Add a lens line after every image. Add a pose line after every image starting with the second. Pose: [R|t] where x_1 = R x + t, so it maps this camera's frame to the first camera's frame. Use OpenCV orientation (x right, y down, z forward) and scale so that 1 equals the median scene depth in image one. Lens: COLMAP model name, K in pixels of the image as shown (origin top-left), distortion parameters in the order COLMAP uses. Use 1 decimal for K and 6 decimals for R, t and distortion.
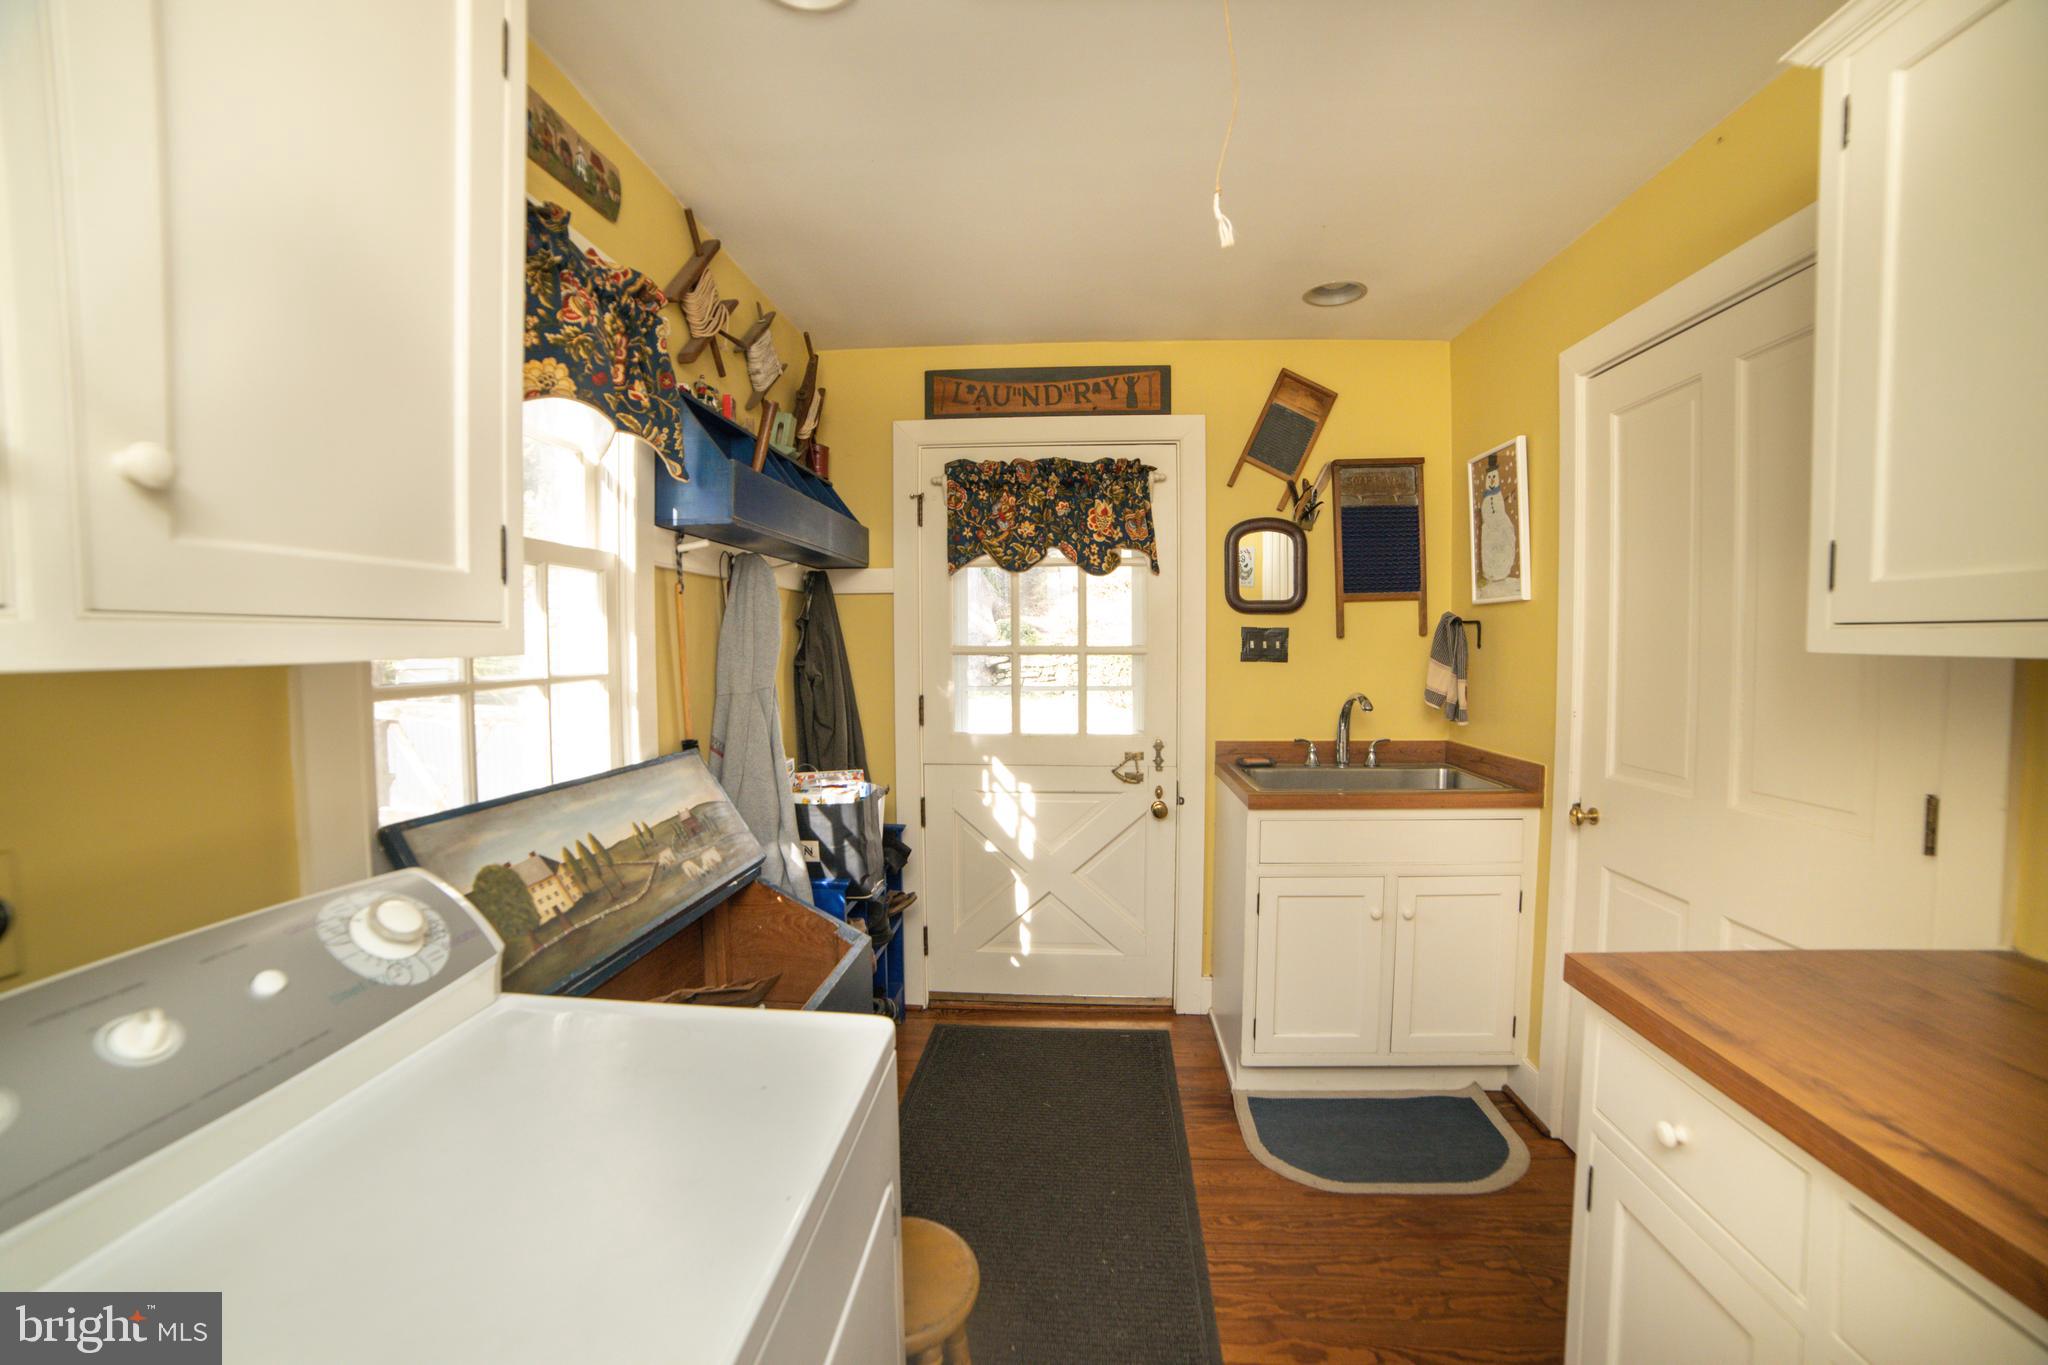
lens RADIAL K [[881.9, 0, 1049.0], [0, 881.9, 677.7], [0, 0, 1]] dist [-0.117099, 0.040886]
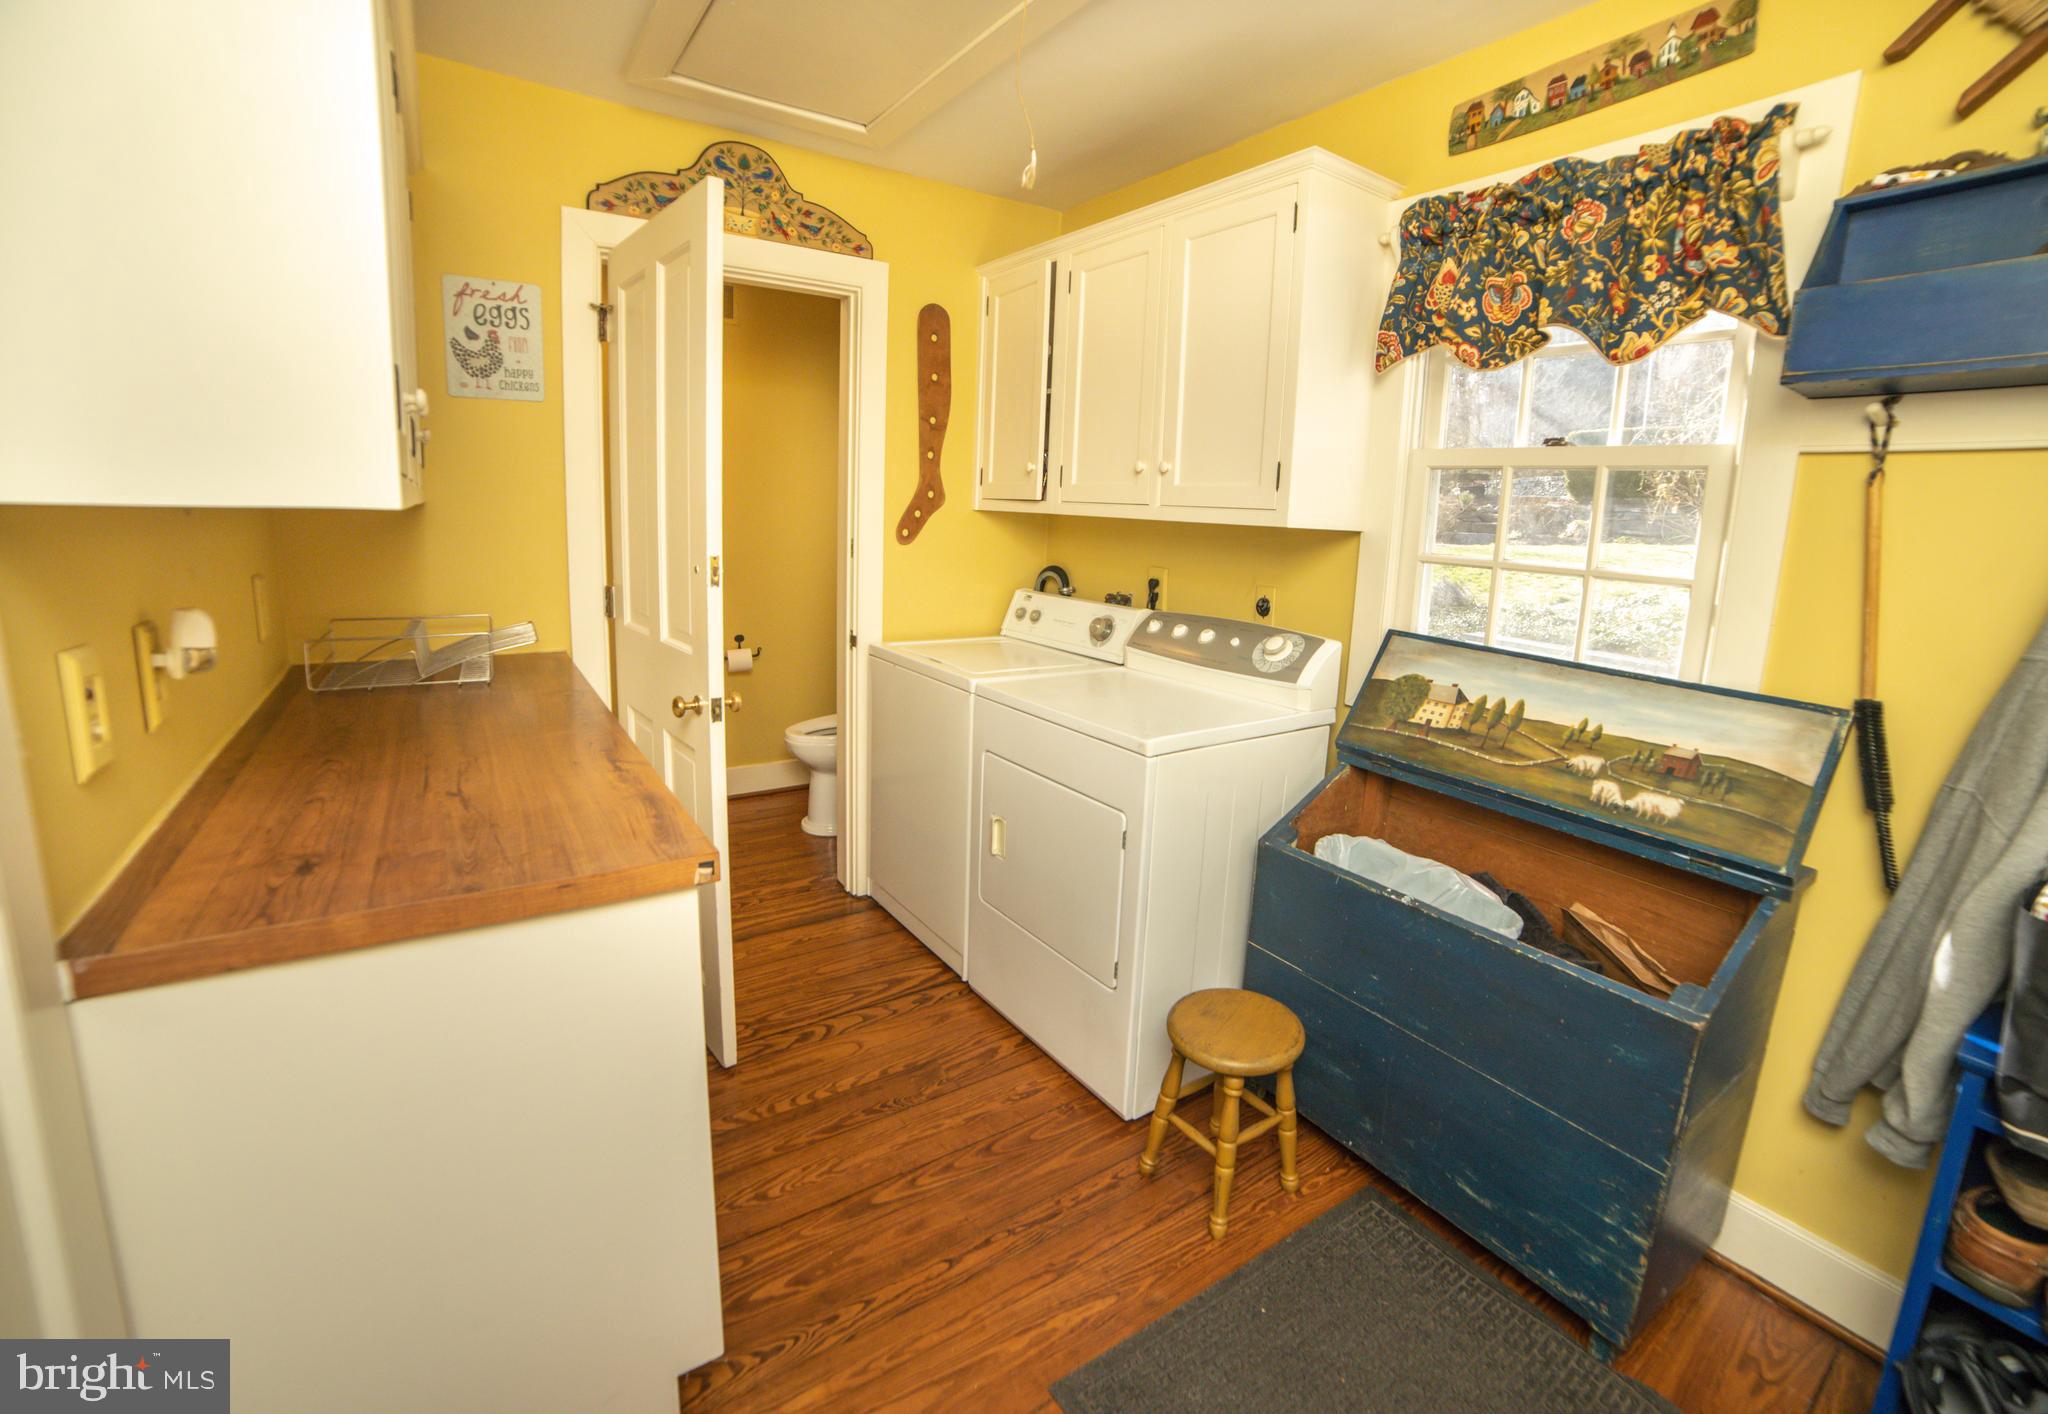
lens RADIAL K [[828.0, 0, 987.9], [0, 828.0, 698.9], [0, 0, 1]] dist [-0.090049, 0.026591]
pose [[-0.836922, 0.099740, -0.538158, 0.732028], [-0.054275, 0.963285, 0.262937, -0.074625], [0.544625, 0.249266, -0.800781, 1.615084]]
